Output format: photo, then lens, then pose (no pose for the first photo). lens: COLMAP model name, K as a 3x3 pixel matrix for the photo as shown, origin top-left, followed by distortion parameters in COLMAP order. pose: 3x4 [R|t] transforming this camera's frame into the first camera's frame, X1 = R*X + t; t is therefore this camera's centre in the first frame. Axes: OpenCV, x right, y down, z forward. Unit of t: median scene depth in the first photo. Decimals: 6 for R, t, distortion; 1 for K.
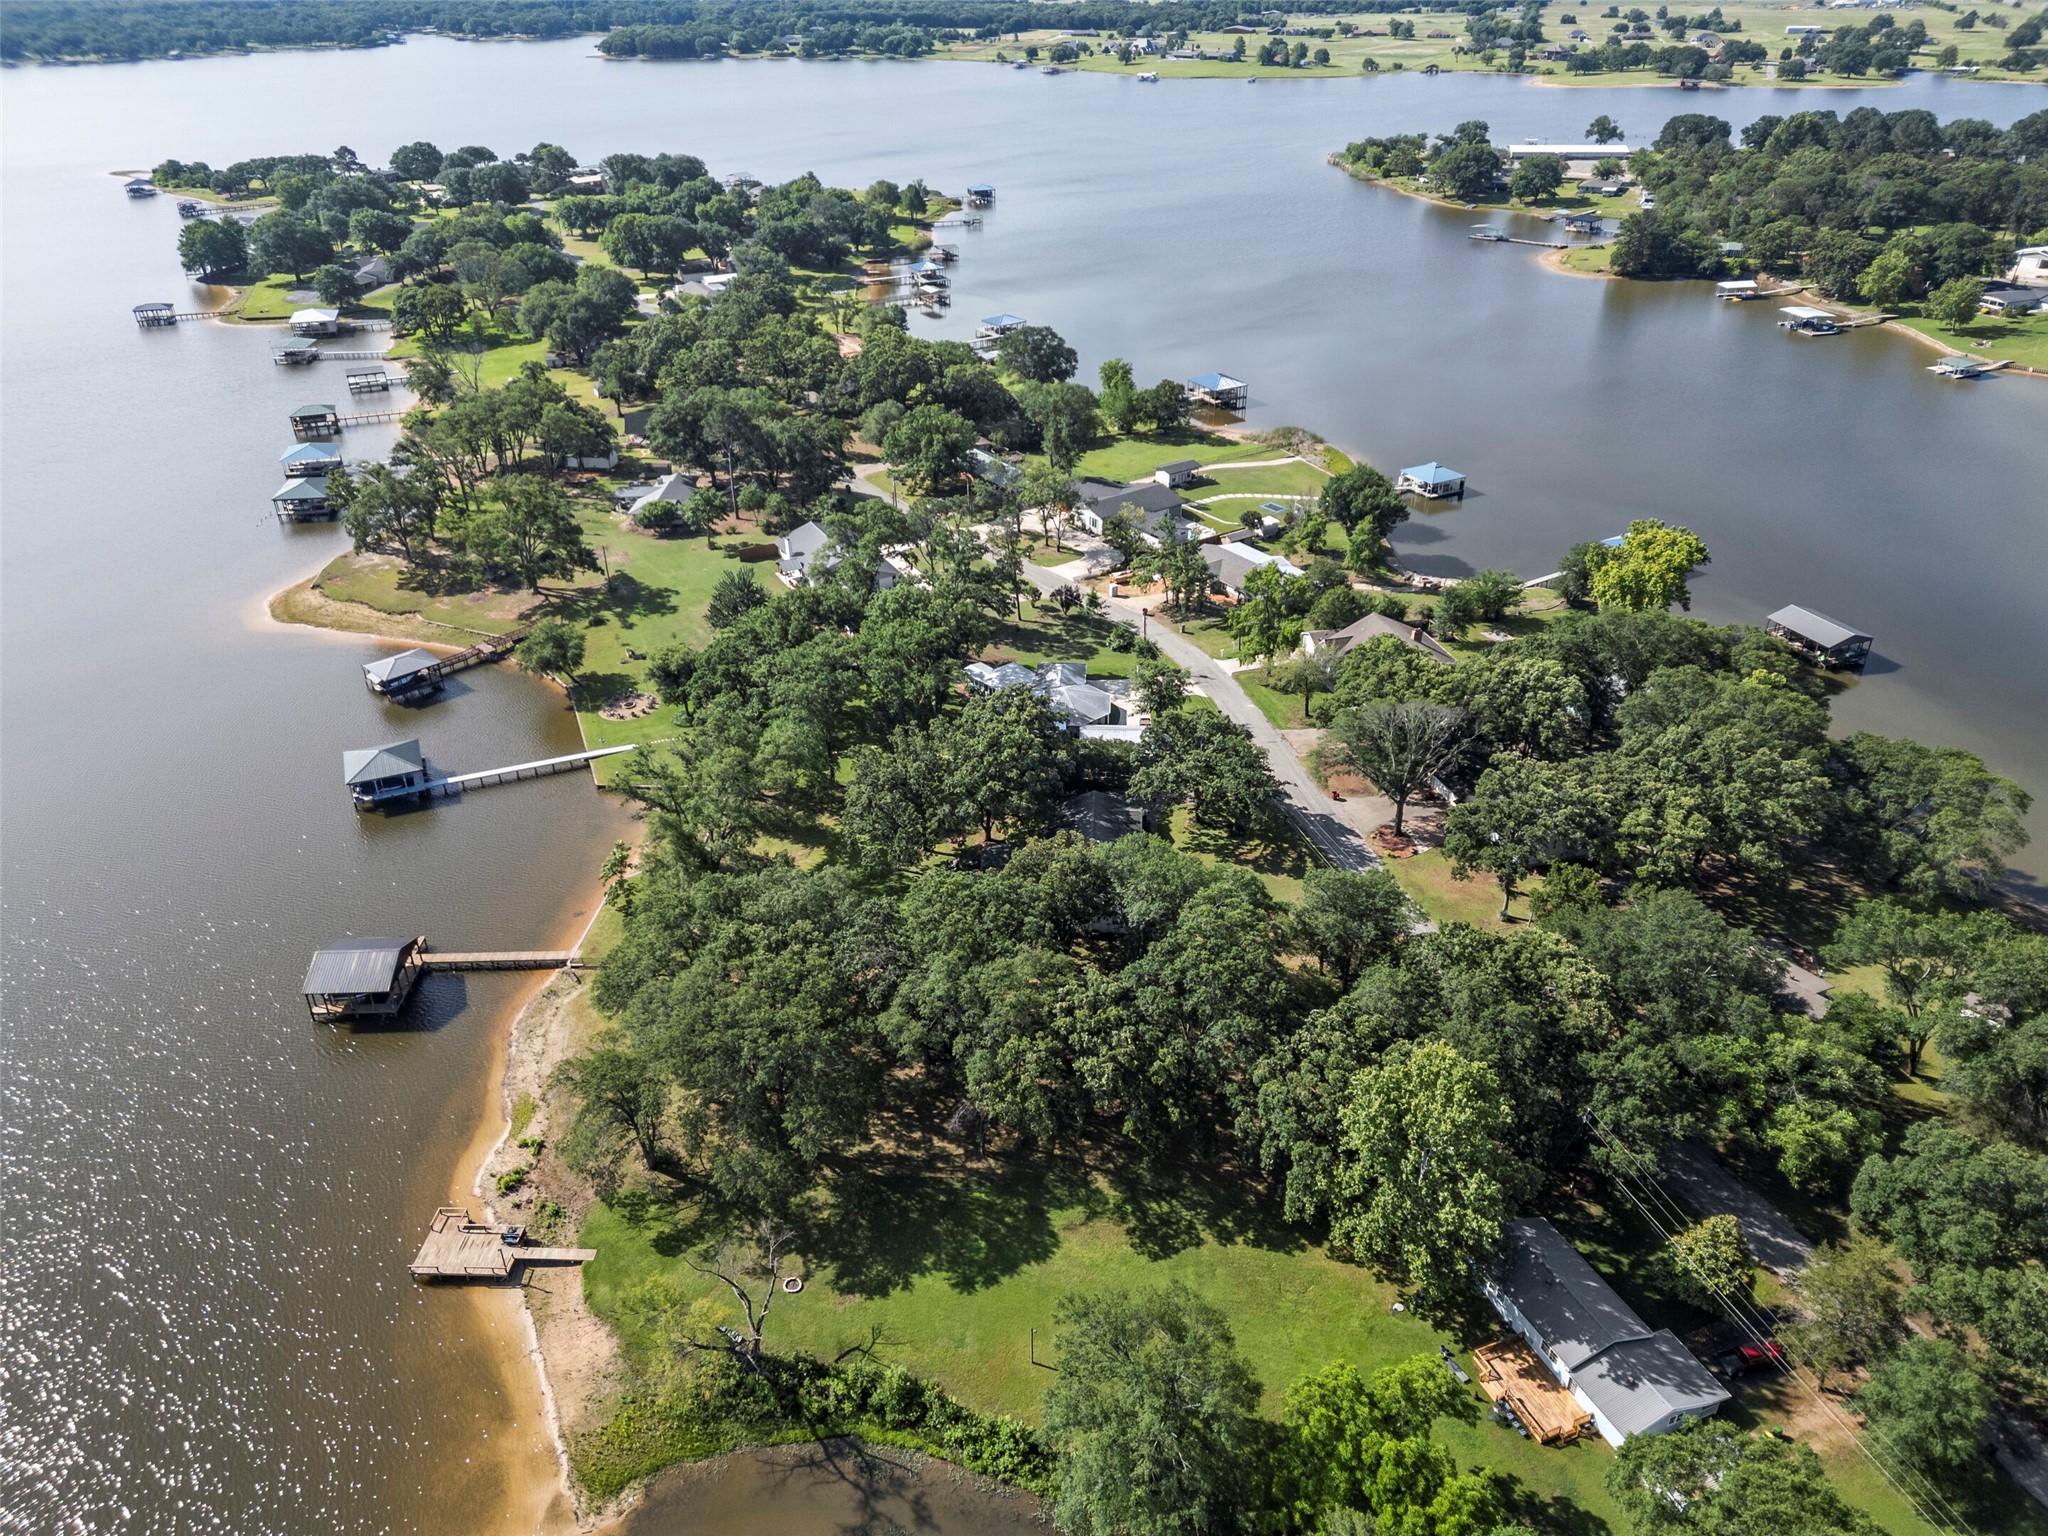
lens RADIAL K [[1415.4, 0, 1024.9], [0, 1415.4, 762.0], [0, 0, 1]] dist [0.070918, -0.065522]
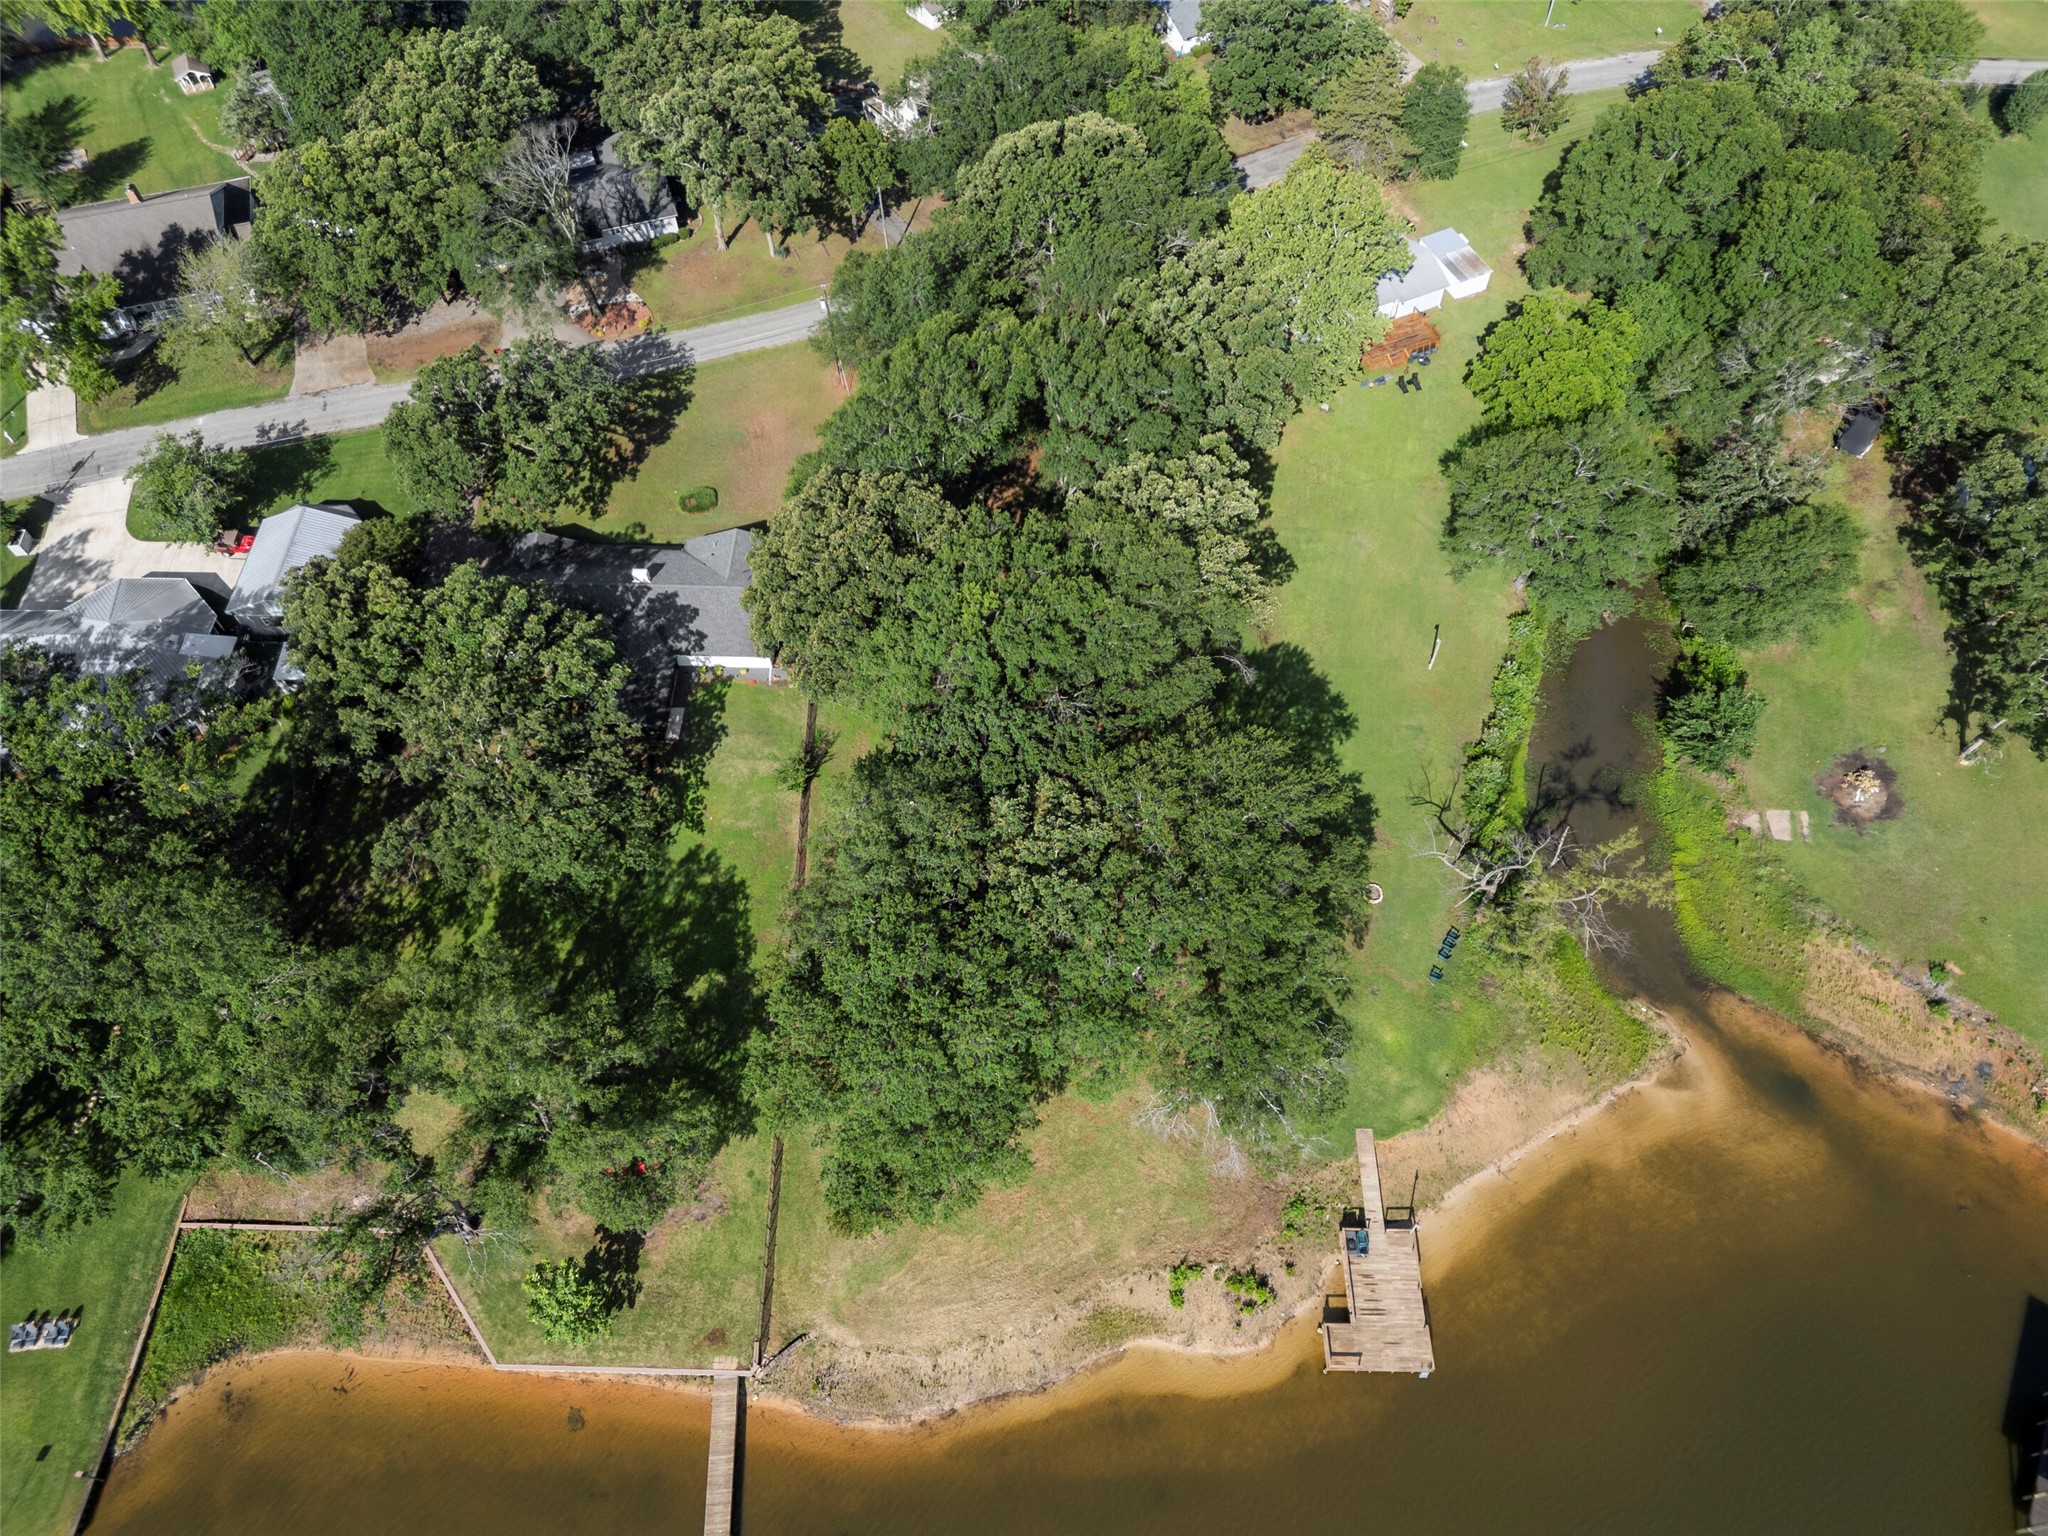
lens RADIAL K [[1433.0, 0, 1024.4], [0, 1433.0, 760.0], [0, 0, 1]] dist [0.074754, -0.072362]
pose [[-0.042812, -0.828961, 0.557666, -0.318905], [0.513926, 0.460394, 0.723822, -0.232716], [-0.856766, 0.317587, 0.406314, 0.436010]]
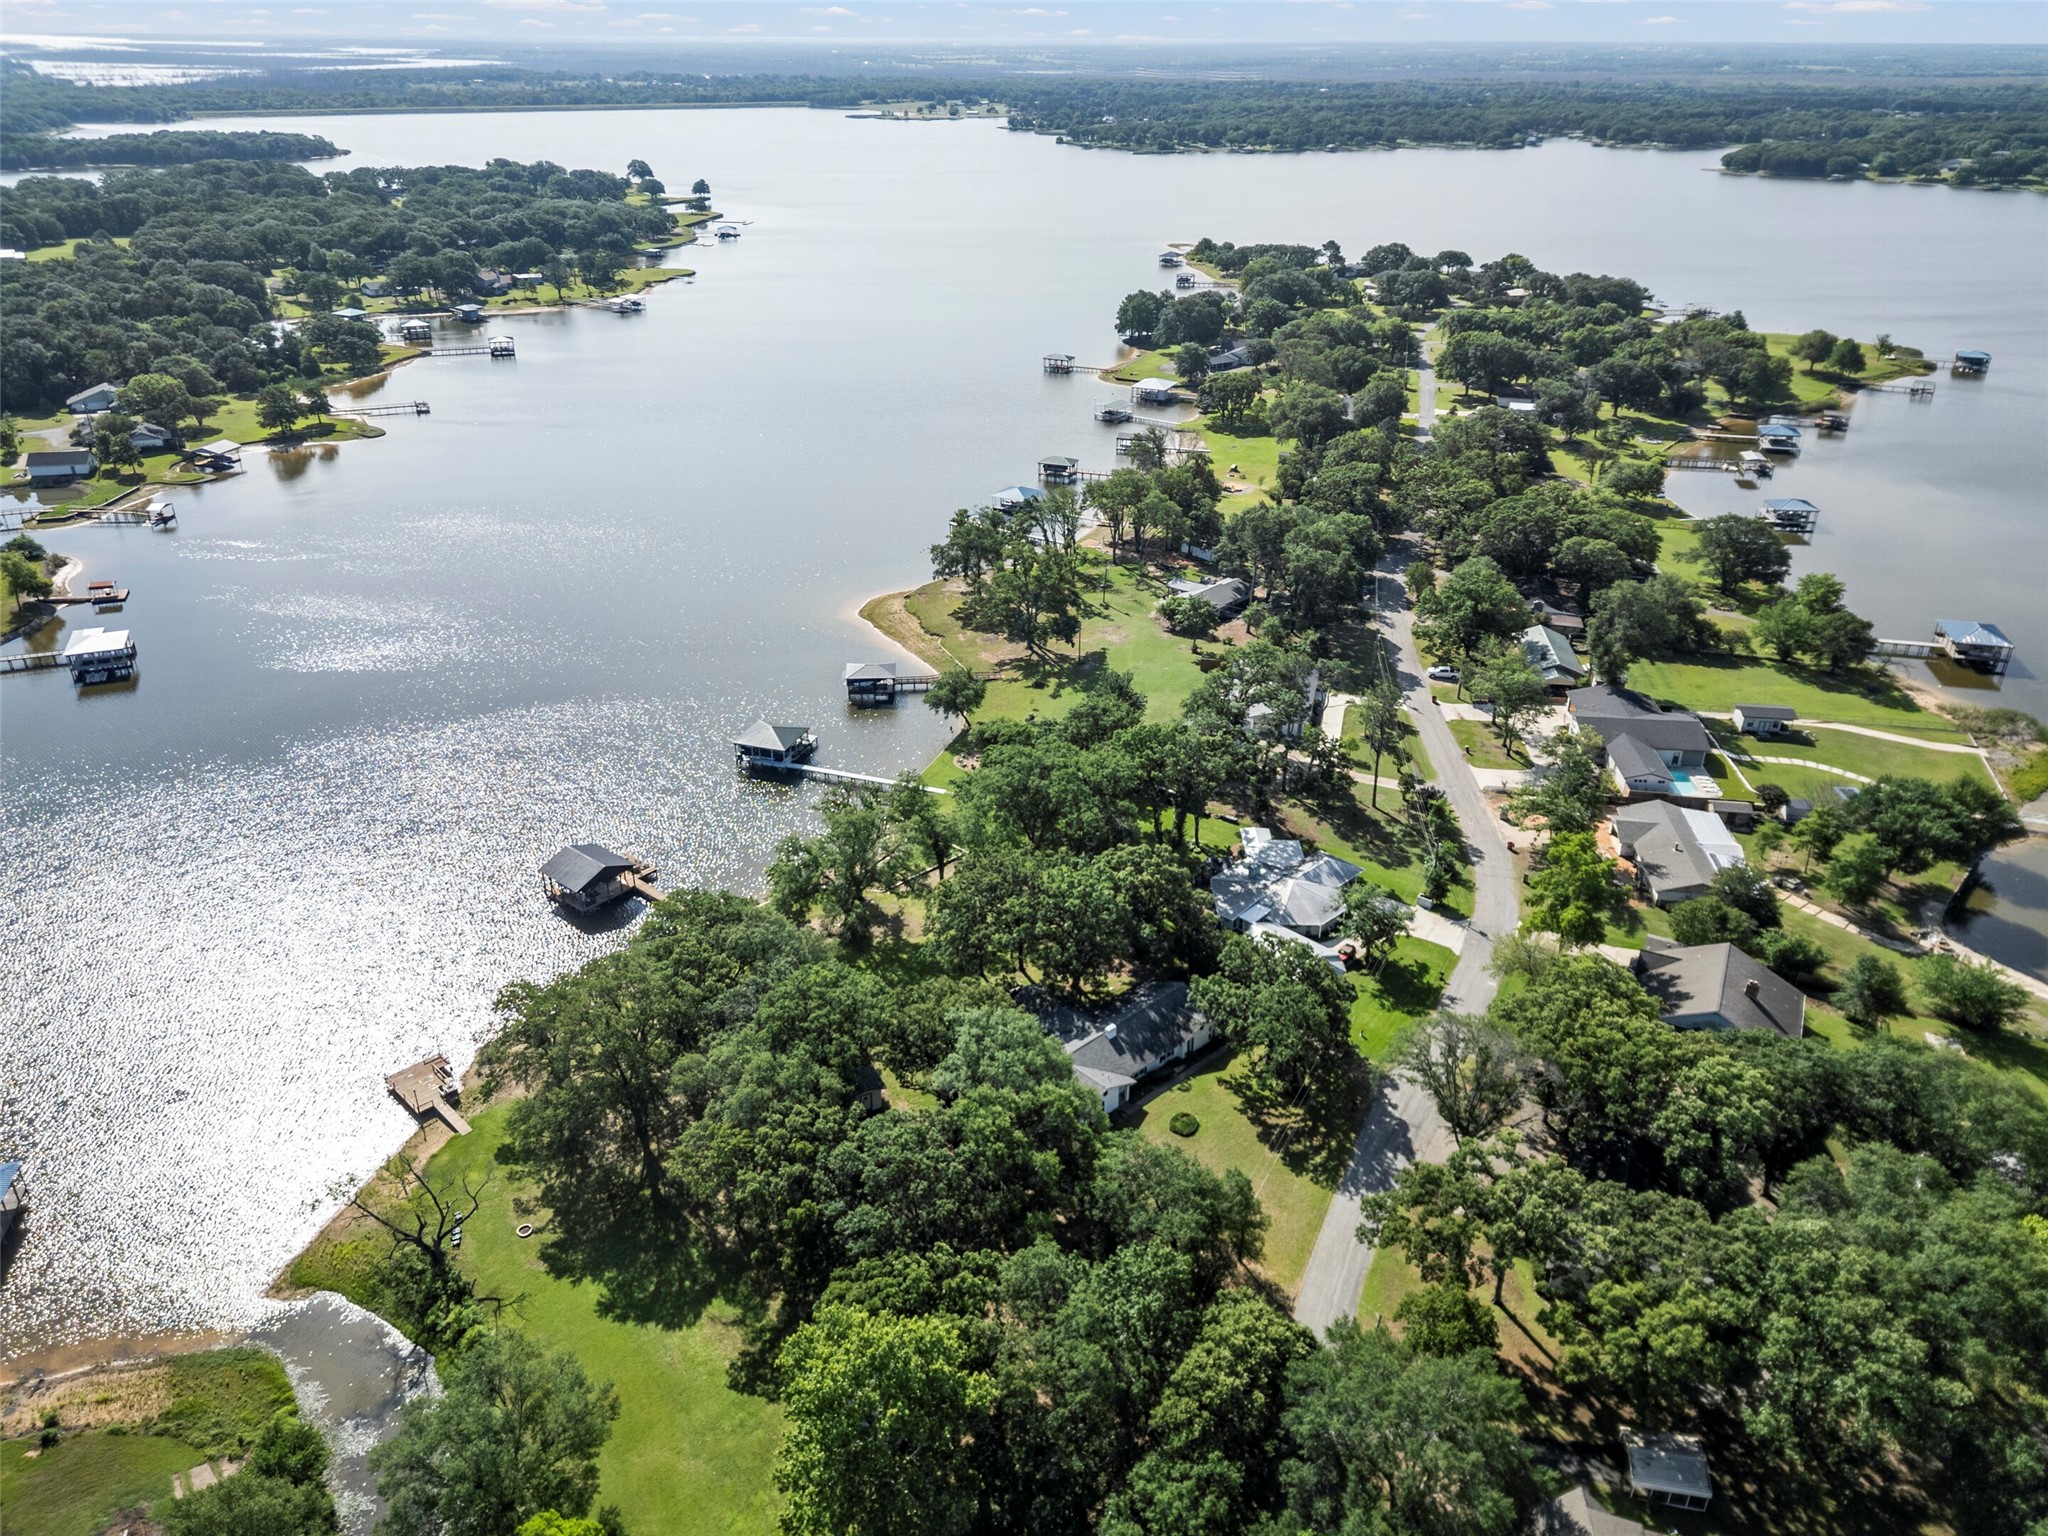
lens RADIAL K [[1428.5, 0, 1019.7], [0, 1428.5, 803.1], [0, 0, 1]] dist [0.074997, -0.072859]
pose [[0.740830, 0.325362, -0.587631, 0.386037], [-0.346913, 0.934475, 0.080048, -0.102164], [0.575171, 0.144554, 0.805160, 0.132518]]
